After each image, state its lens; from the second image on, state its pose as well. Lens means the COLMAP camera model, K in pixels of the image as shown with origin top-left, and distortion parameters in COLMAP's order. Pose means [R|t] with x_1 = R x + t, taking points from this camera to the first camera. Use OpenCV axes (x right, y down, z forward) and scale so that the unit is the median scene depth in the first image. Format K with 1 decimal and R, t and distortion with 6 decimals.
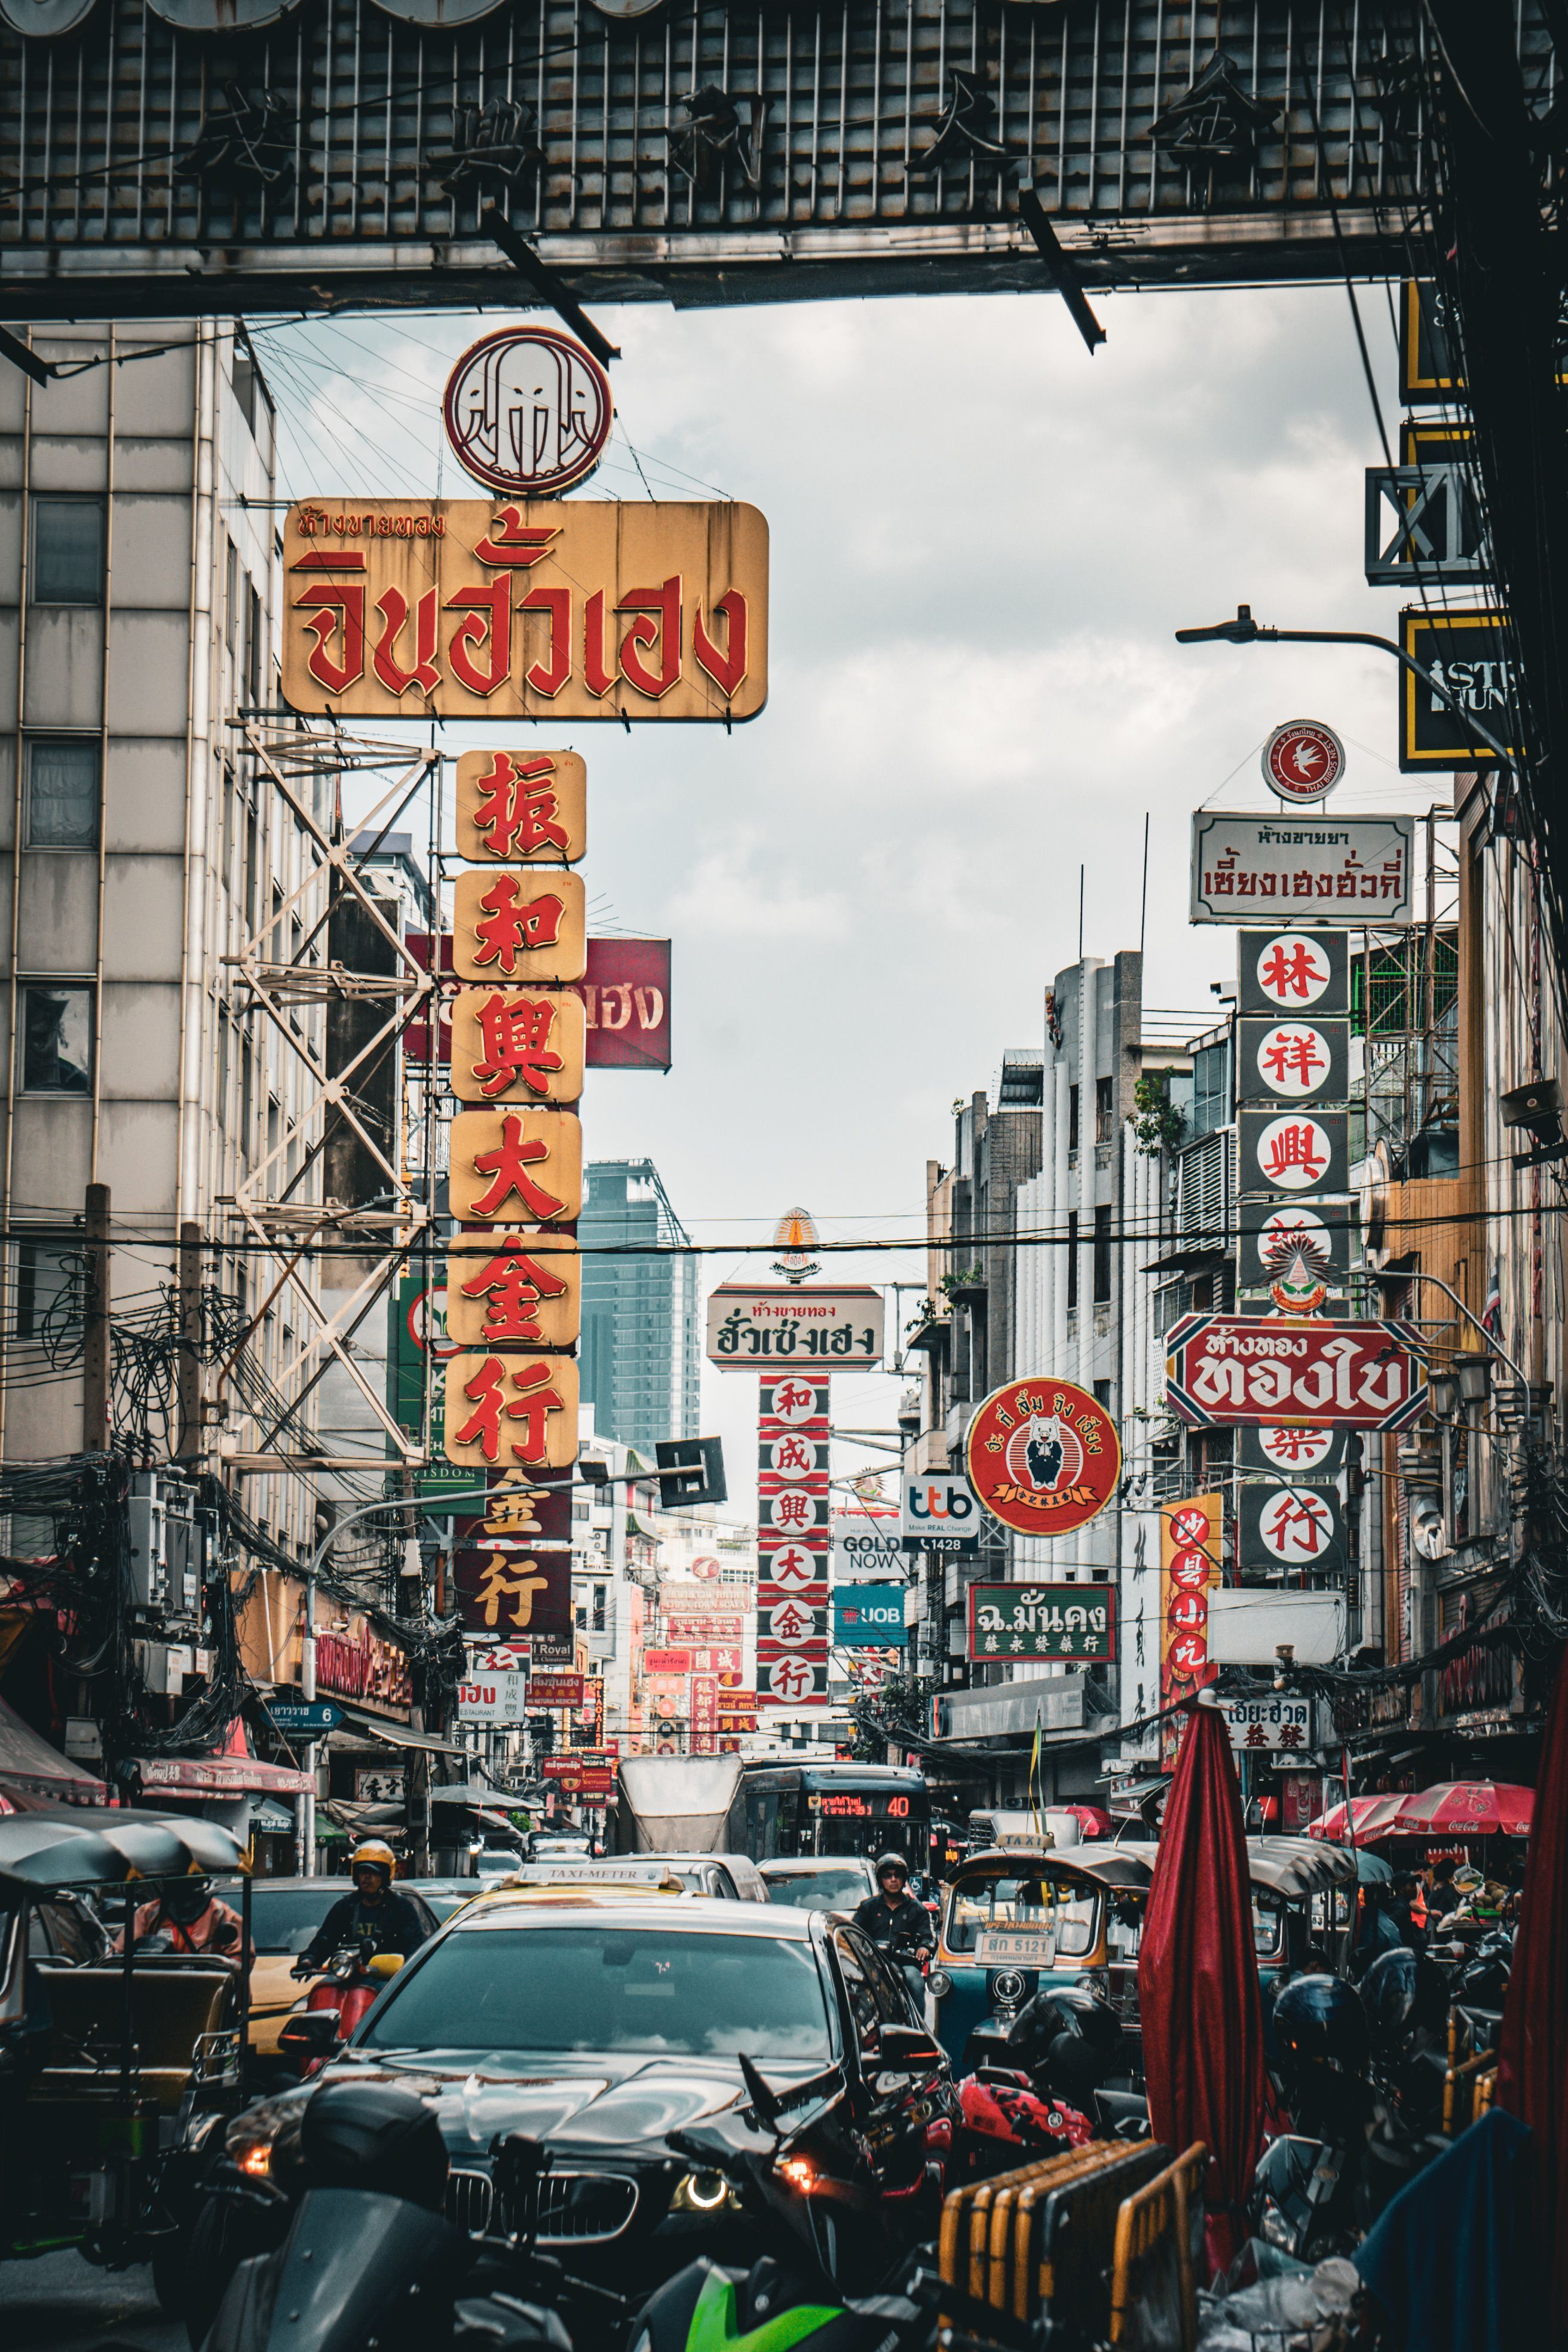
lens RADIAL K [[5353.1, 0, 816.4], [0, 5353.1, 1179.6], [0, 0, 1]] dist [0.146158, -0.185520]
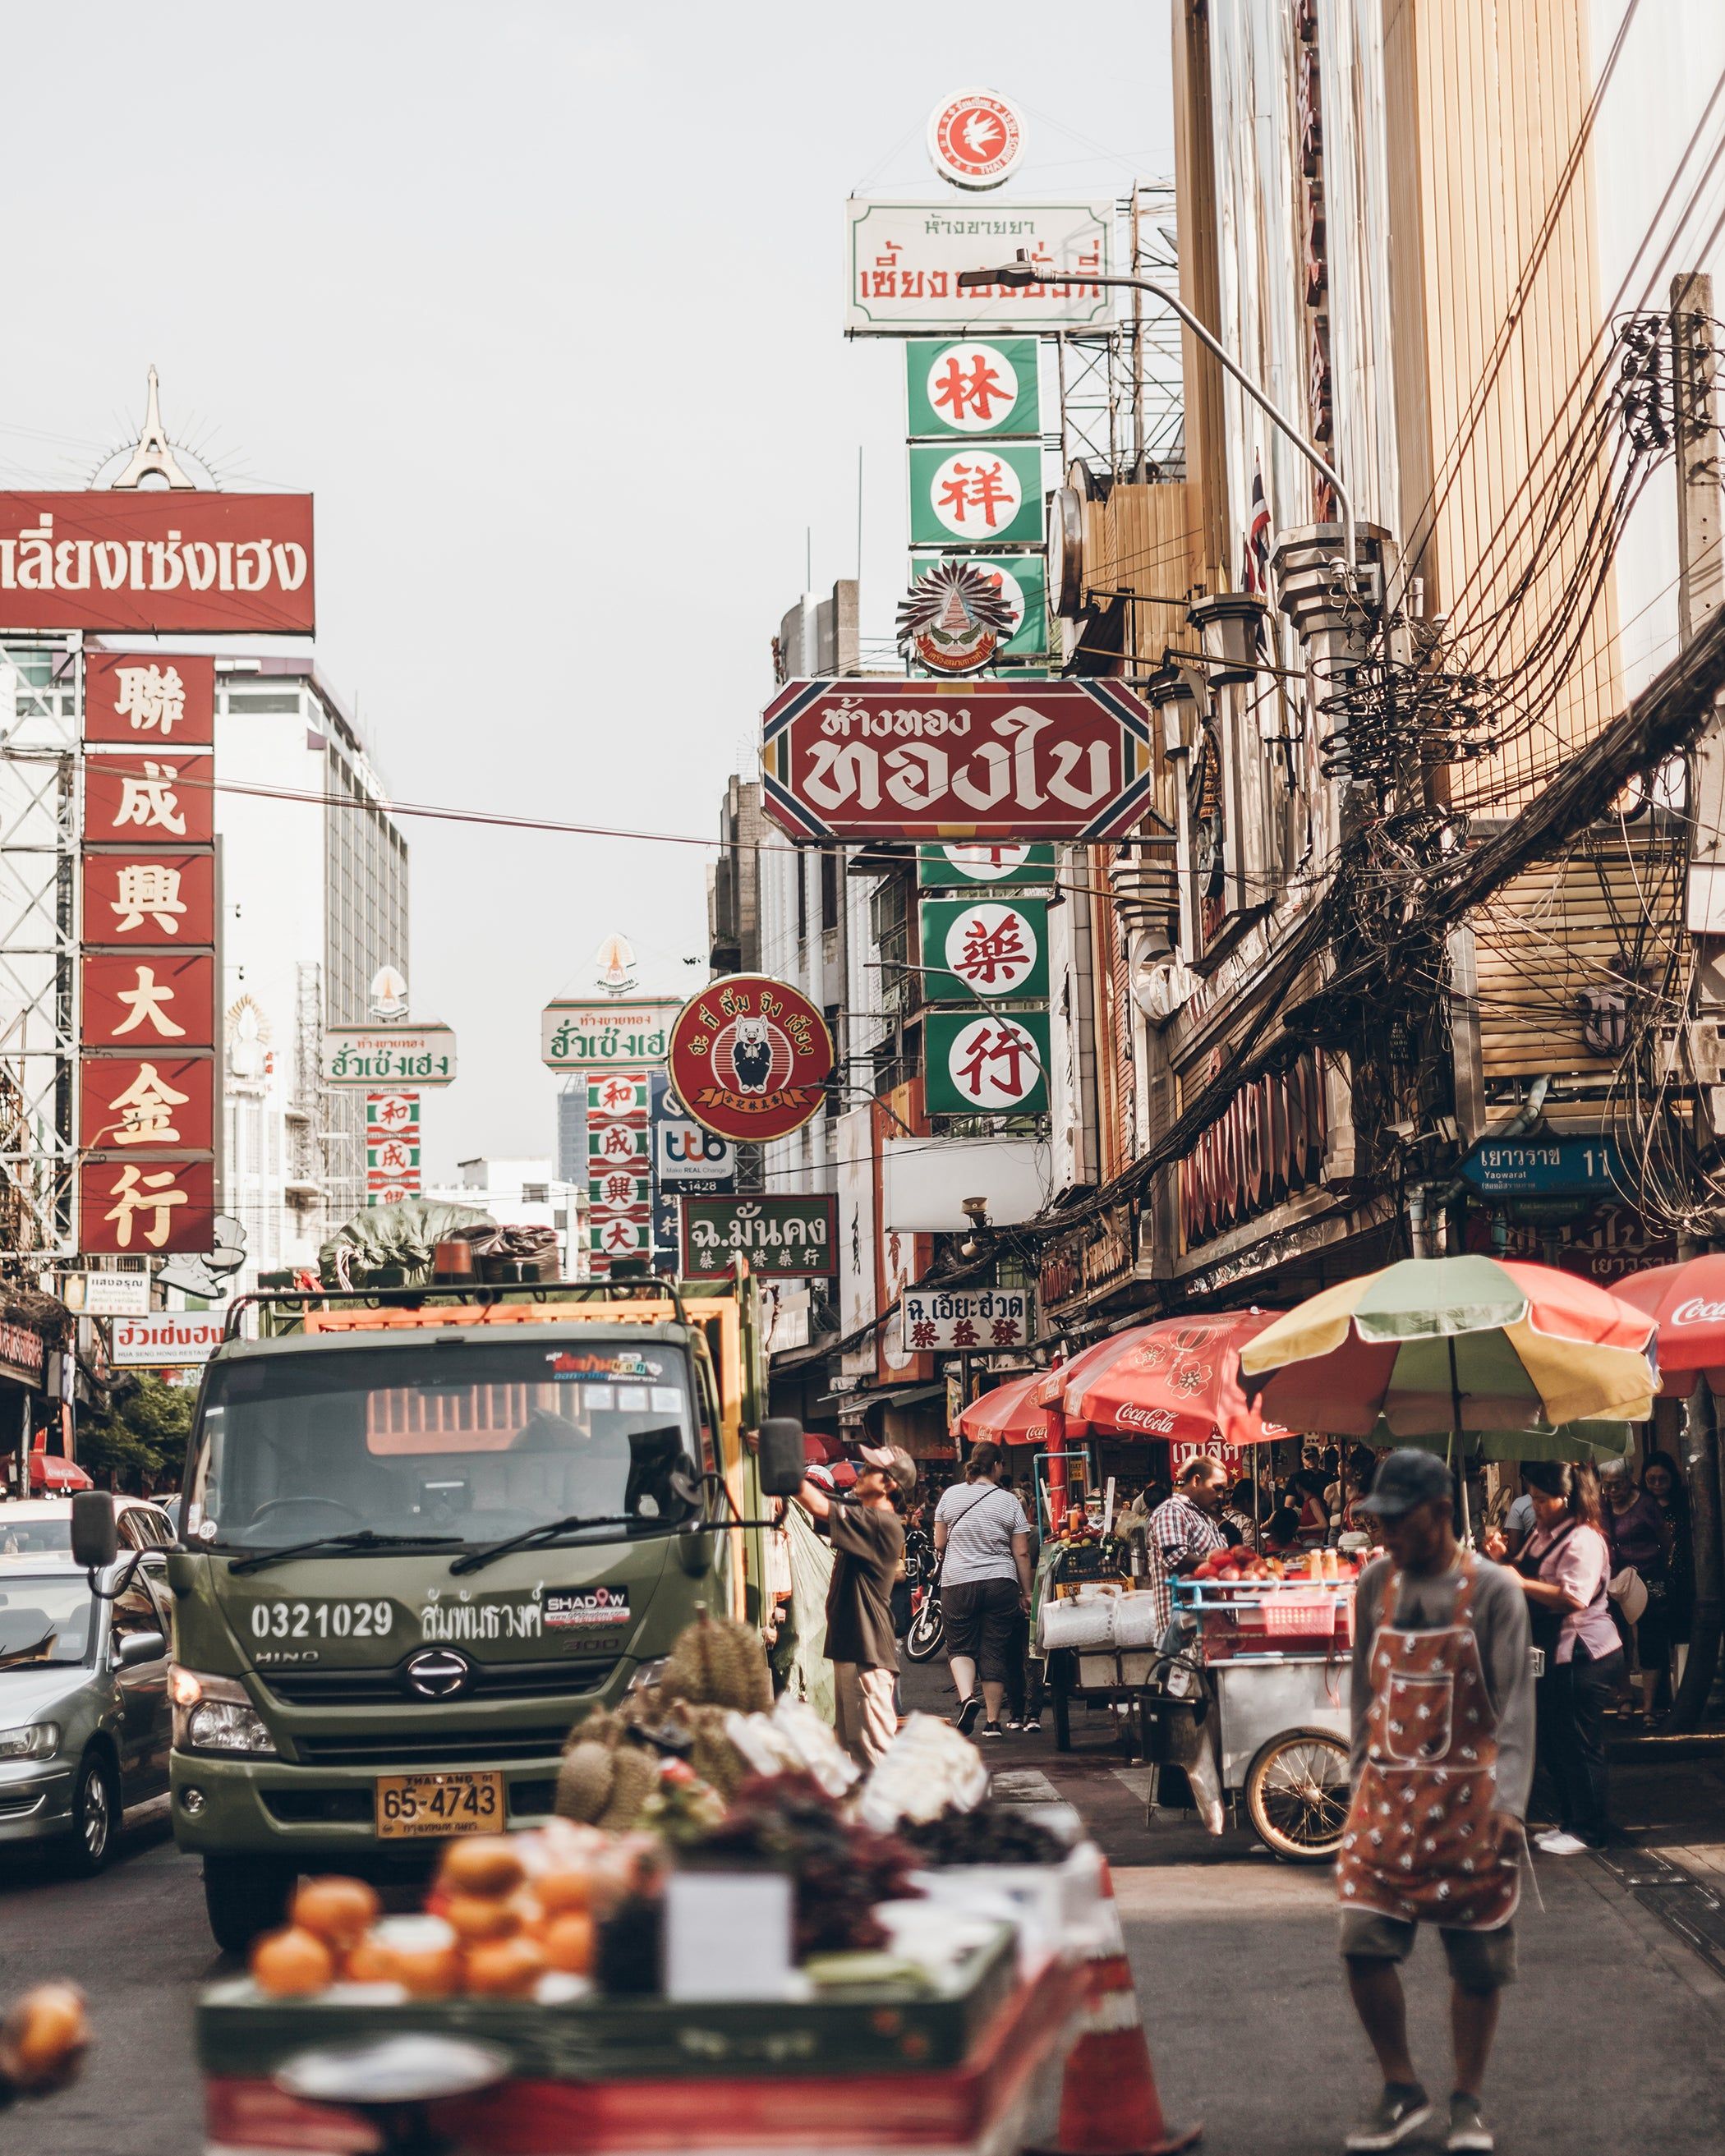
lens RADIAL K [[3415.0, 0, 862.5], [0, 3415.0, 1078.0], [0, 0, 1]] dist [-0.086566, 0.020504]
pose [[0.999131, -0.030507, 0.028397, 0.050678], [0.030232, 0.999492, 0.010071, 0.056112], [-0.028690, -0.009203, 0.999546, 0.449336]]
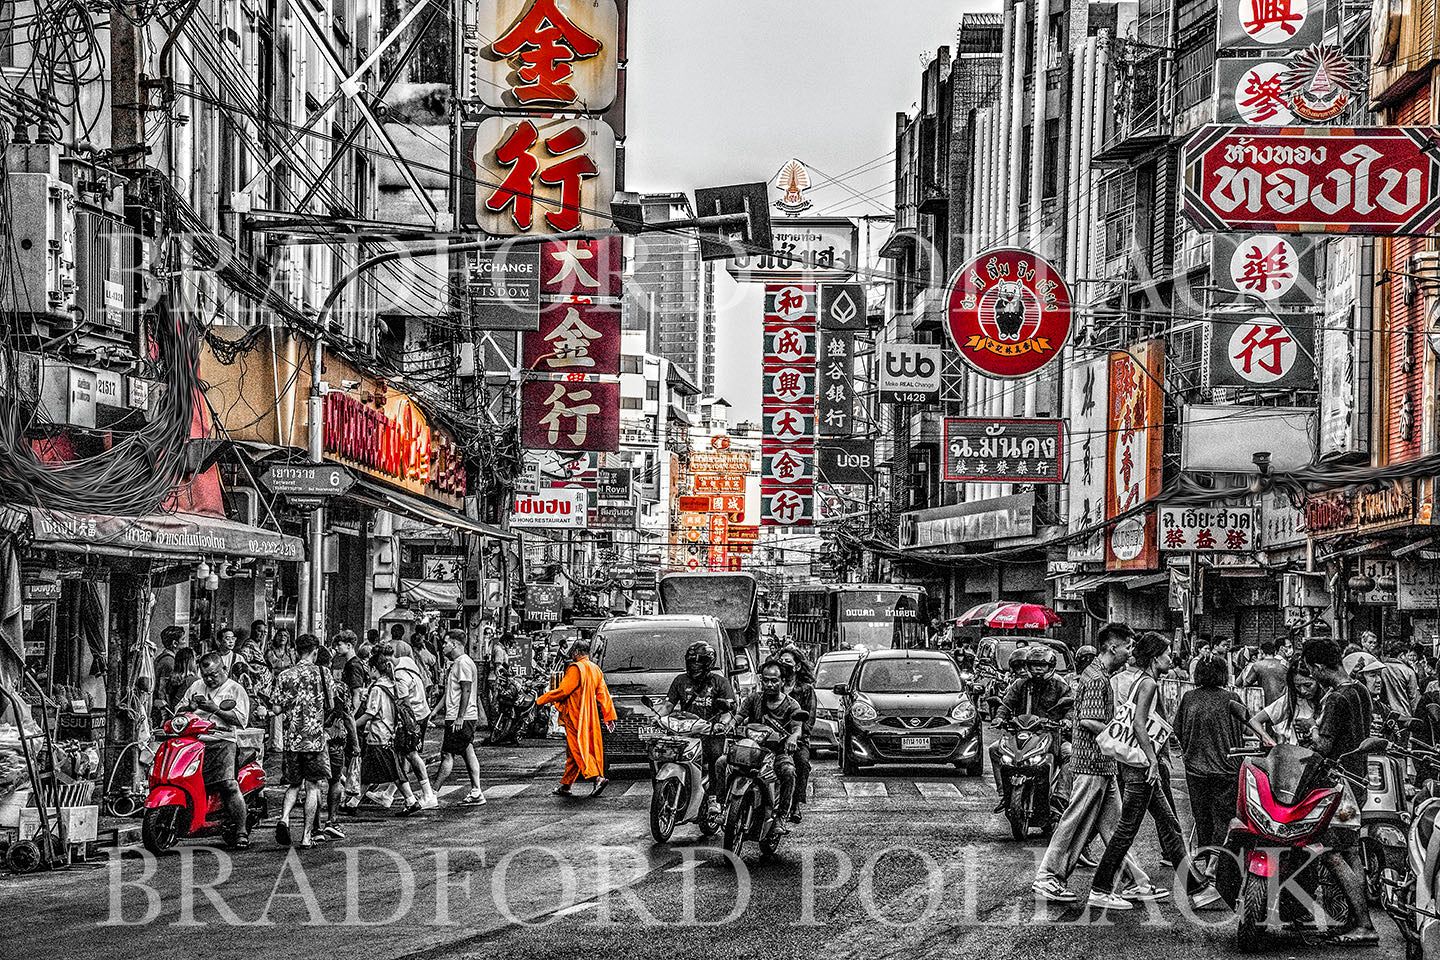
lens RADIAL K [[3343.9, 0, 715.2], [0, 3343.9, 510.9], [0, 0, 1]] dist [0.629647, 0.658558]
pose [[0.999726, 0.010350, -0.020976, -0.008737], [-0.008450, 0.996018, 0.088749, 0.032882], [0.021811, -0.088548, 0.995833, 0.263191]]
